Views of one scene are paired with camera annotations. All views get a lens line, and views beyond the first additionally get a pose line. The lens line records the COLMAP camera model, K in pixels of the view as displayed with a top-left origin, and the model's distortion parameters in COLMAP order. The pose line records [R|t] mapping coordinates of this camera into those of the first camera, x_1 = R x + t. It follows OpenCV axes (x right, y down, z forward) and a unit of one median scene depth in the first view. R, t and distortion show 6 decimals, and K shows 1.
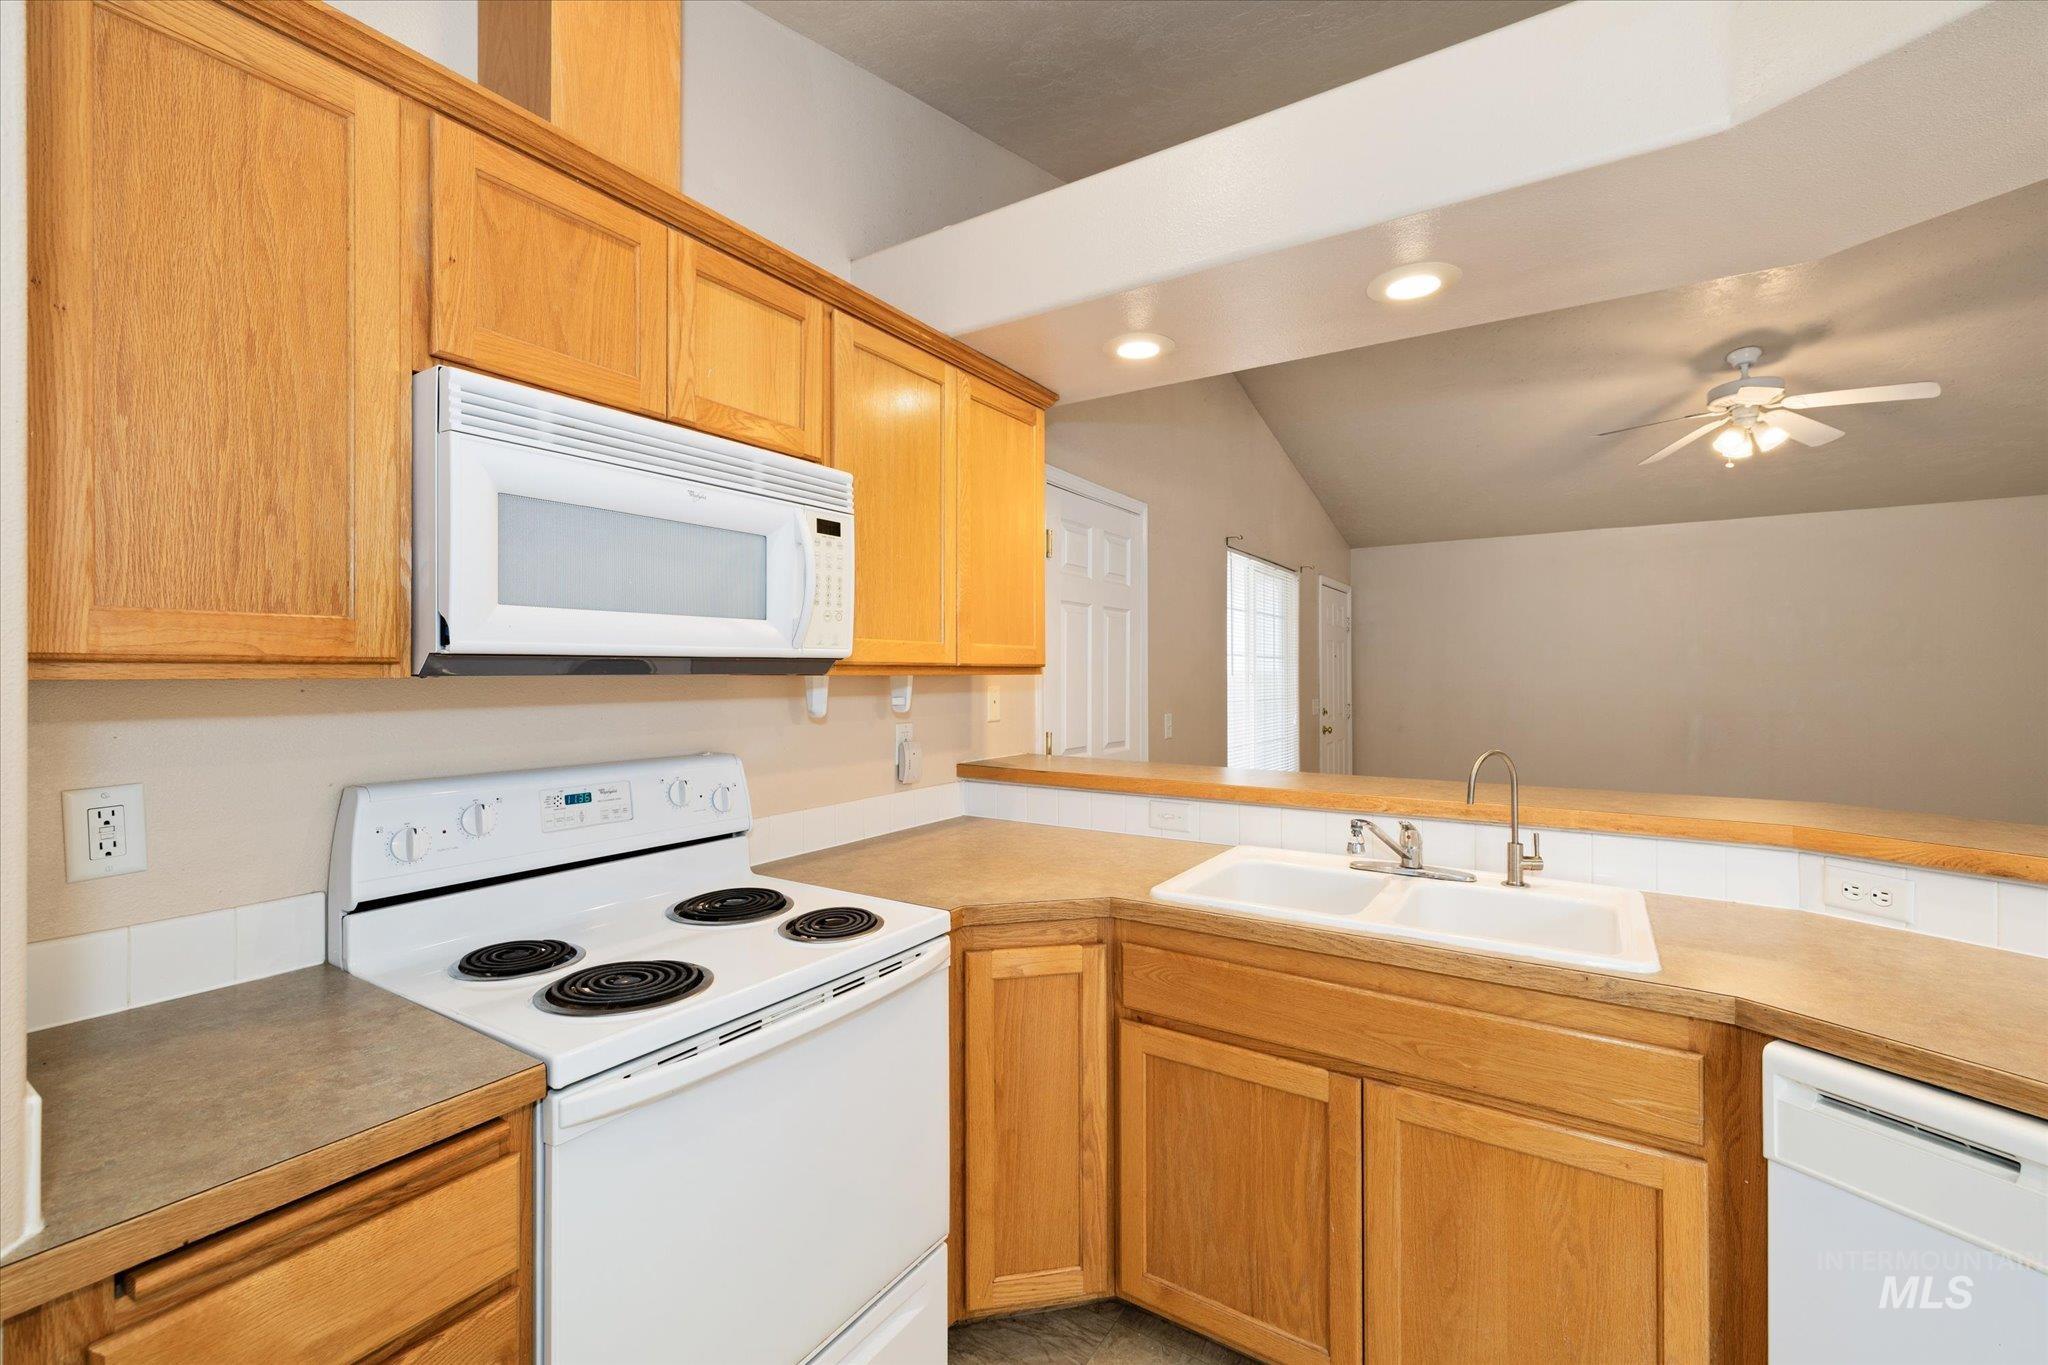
lens RADIAL K [[861.7, 0, 1009.8], [0, 861.7, 670.8], [0, 0, 1]] dist [0.001844, 0.000866]
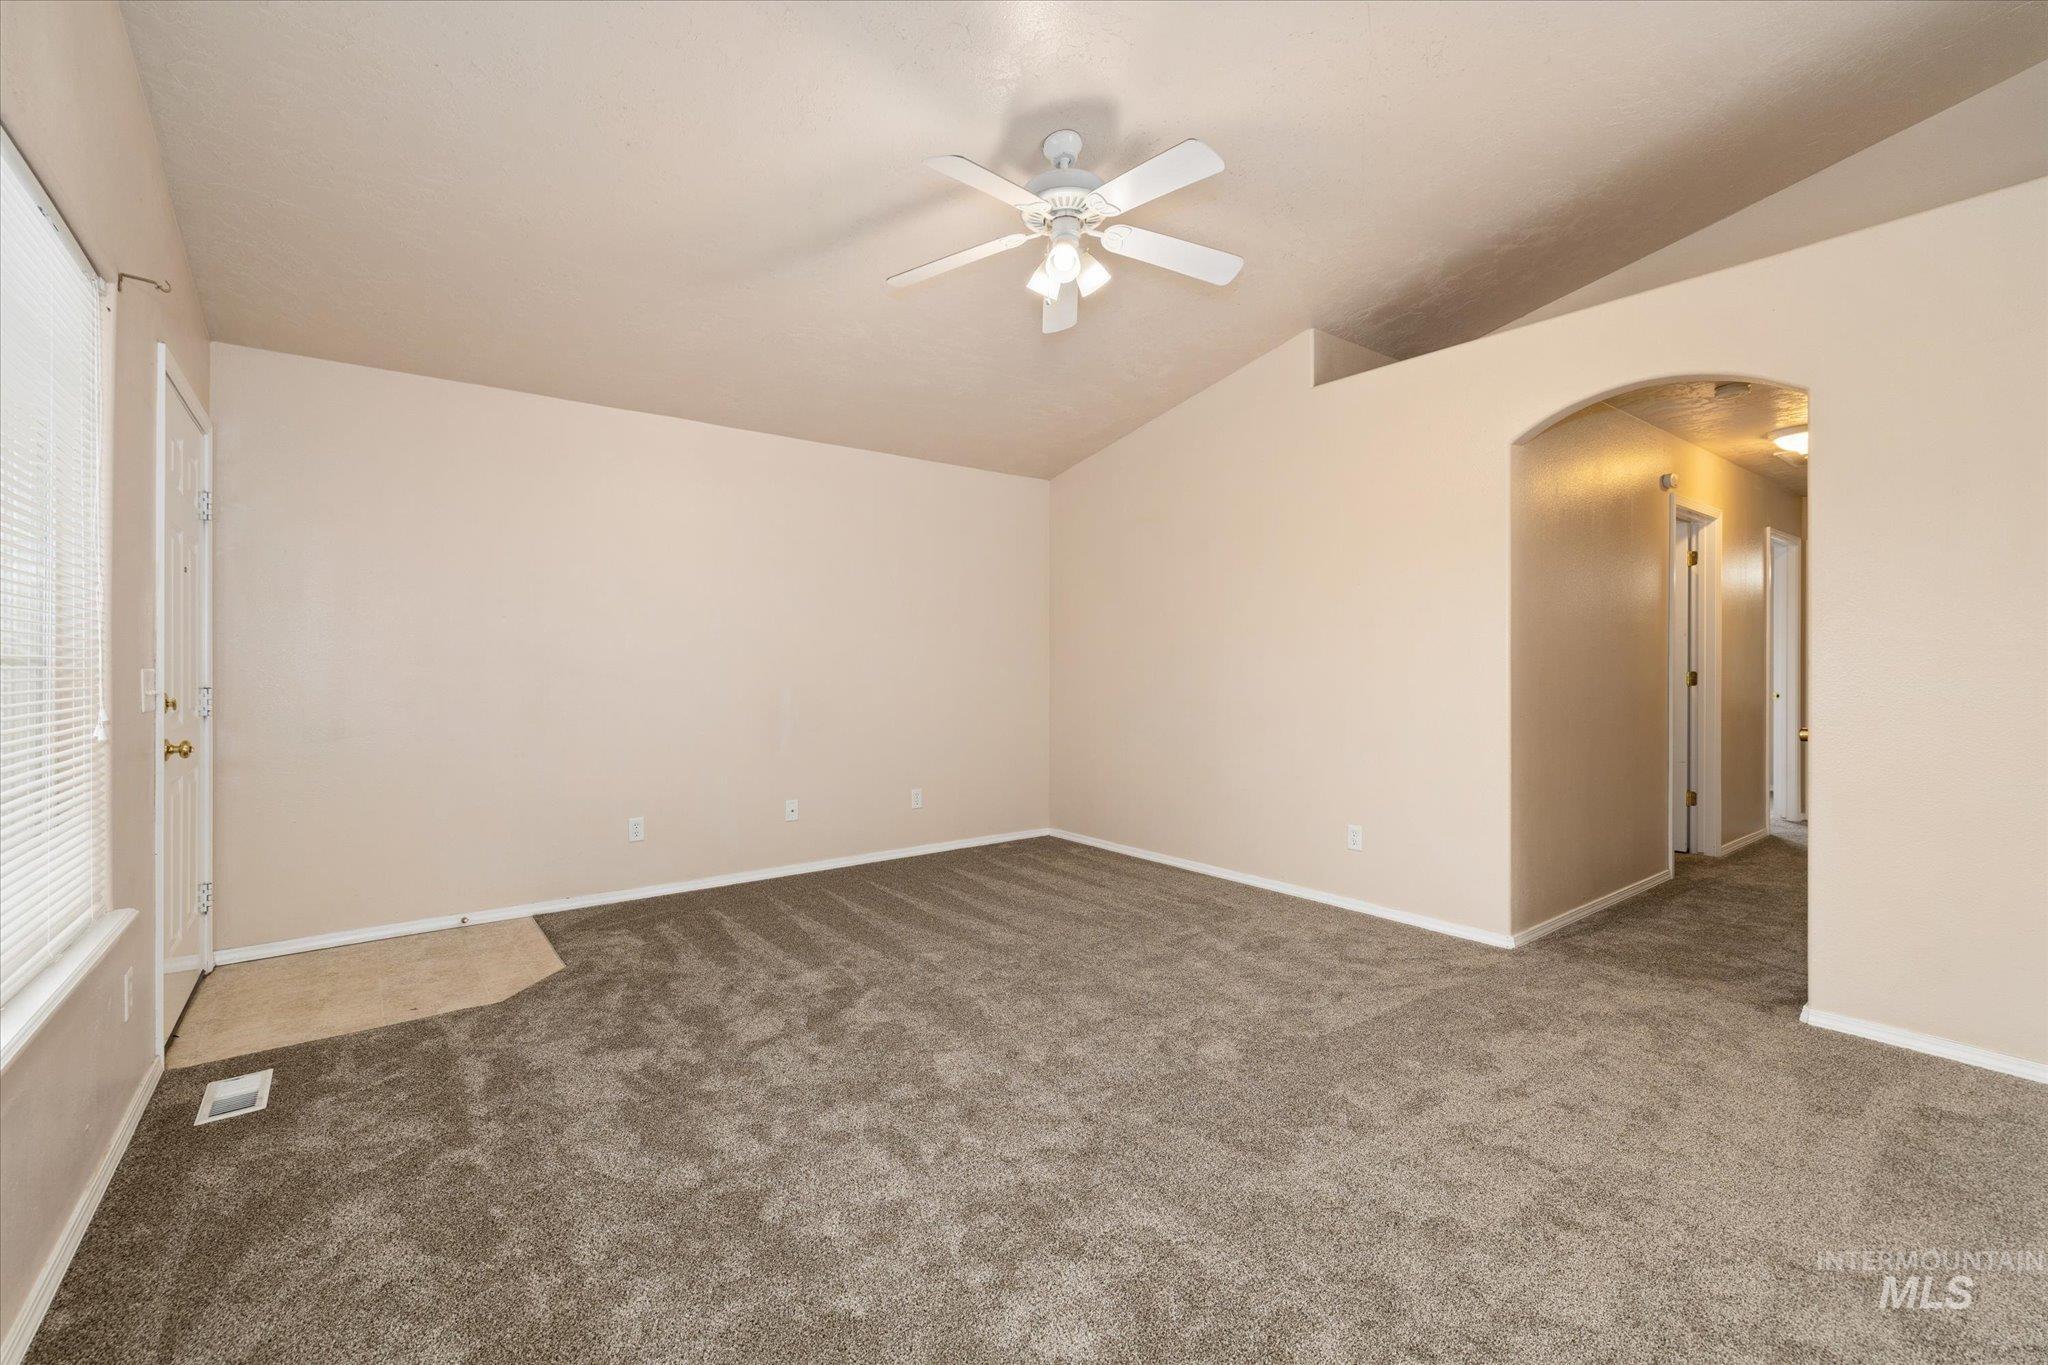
lens RADIAL K [[861.7, 0, 1012.3], [0, 861.7, 668.1], [0, 0, 1]] dist [0.001844, 0.000866]
pose [[0.325208, 0.009688, 0.945593, 0.476613], [-0.003983, 0.999953, -0.008875, 0.149322], [-0.945634, -0.000880, 0.325231, 2.068189]]
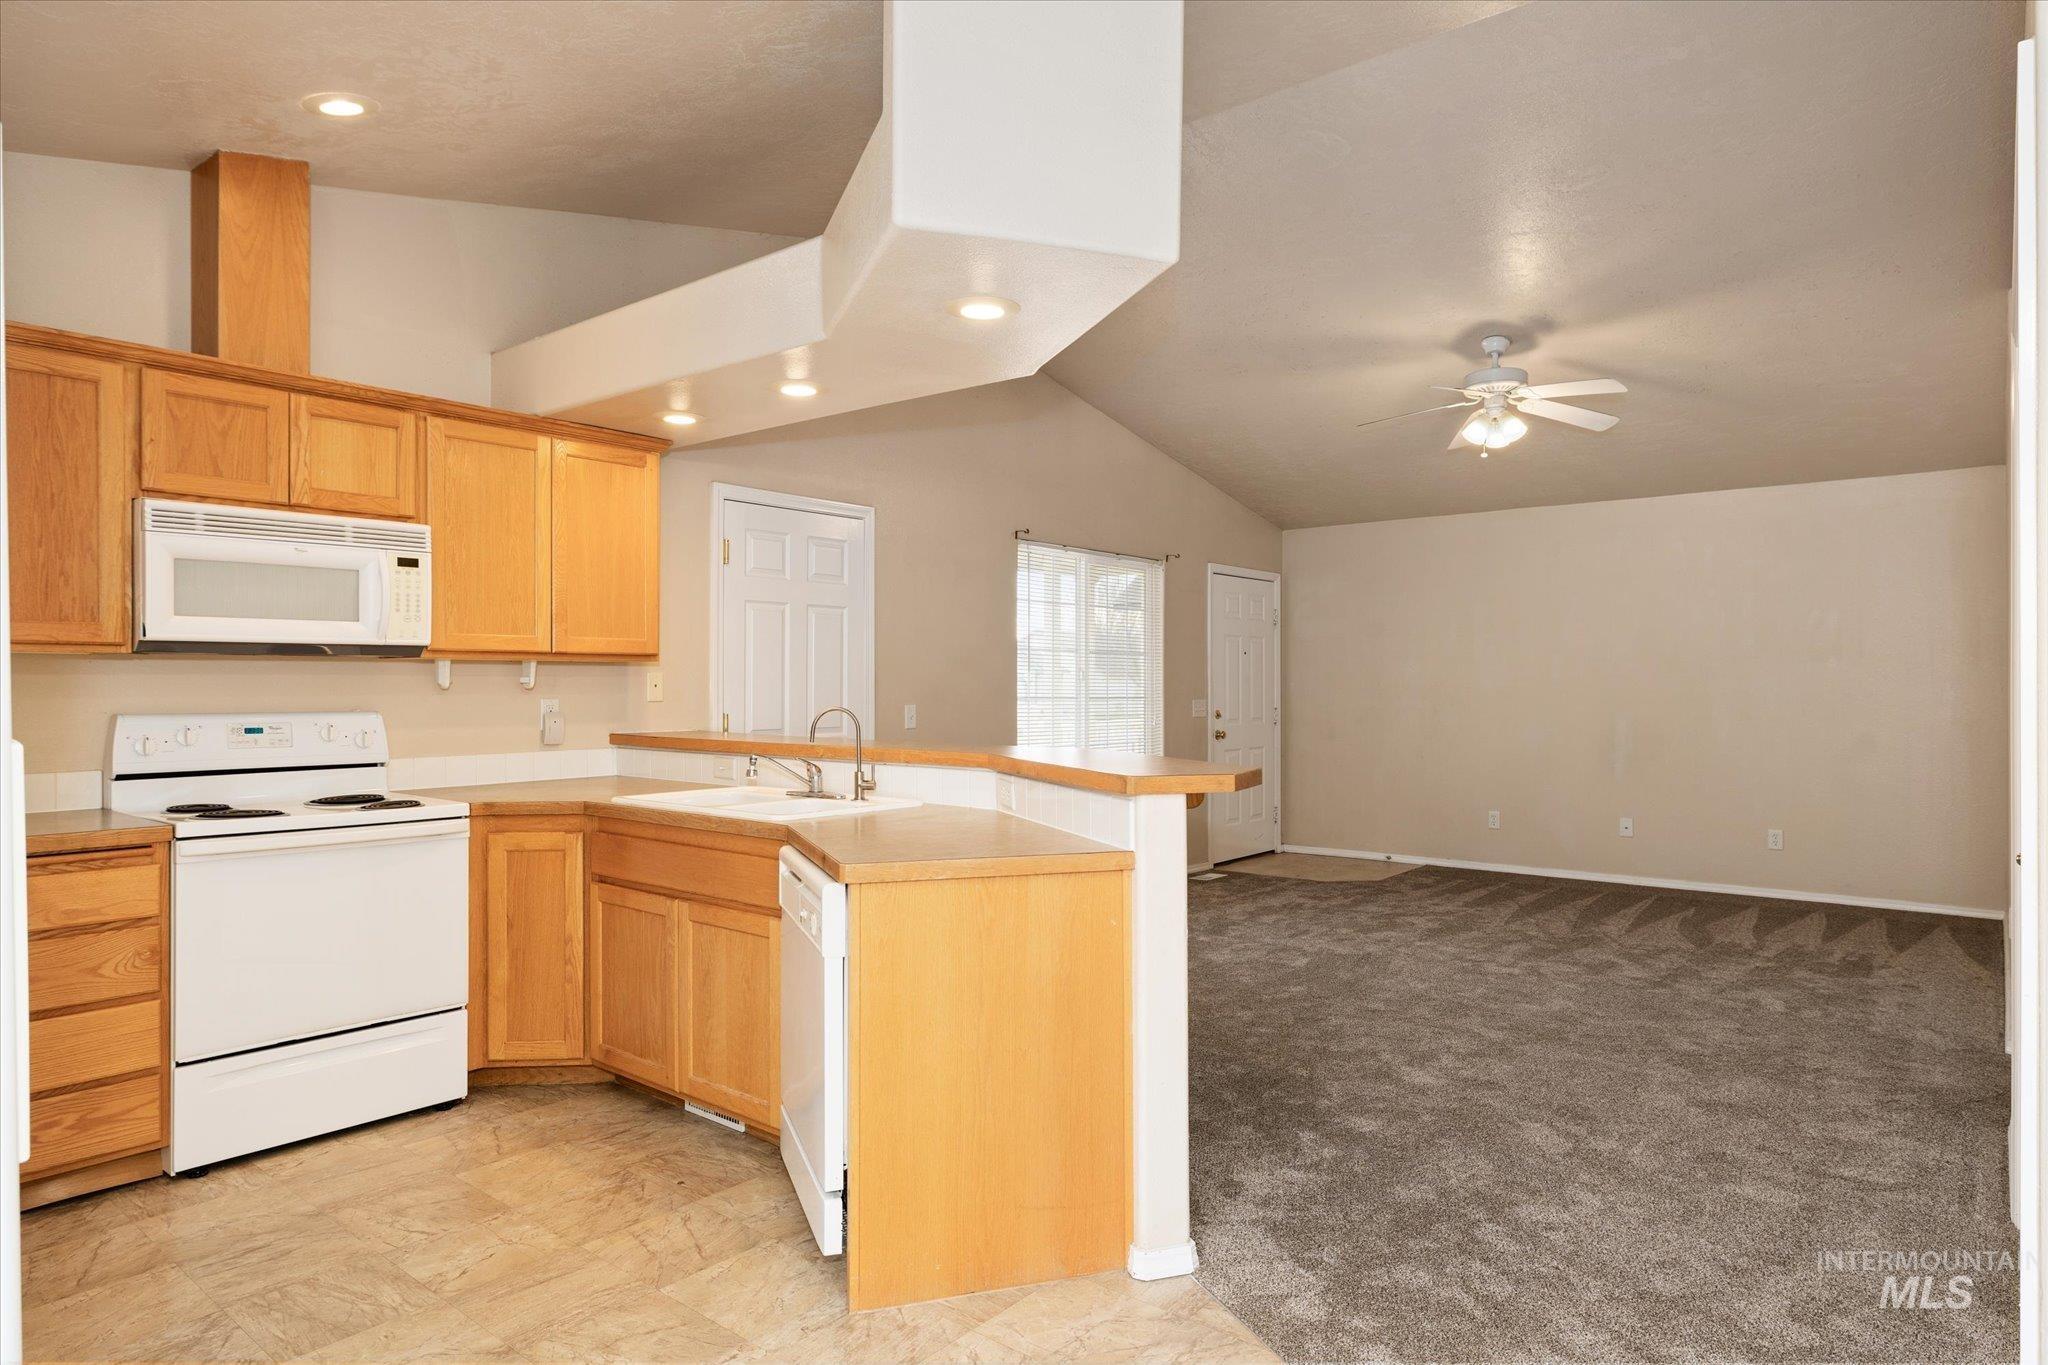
lens RADIAL K [[1189.8, 0, 1006.3], [0, 1189.8, 689.5], [0, 0, 1]] dist [-0.006392, 0.002040]
pose [[0.993288, 0.002479, -0.115643, 1.134469], [-0.001609, 0.999970, 0.007610, 0.047790], [0.115658, -0.007373, 0.993262, -1.036260]]
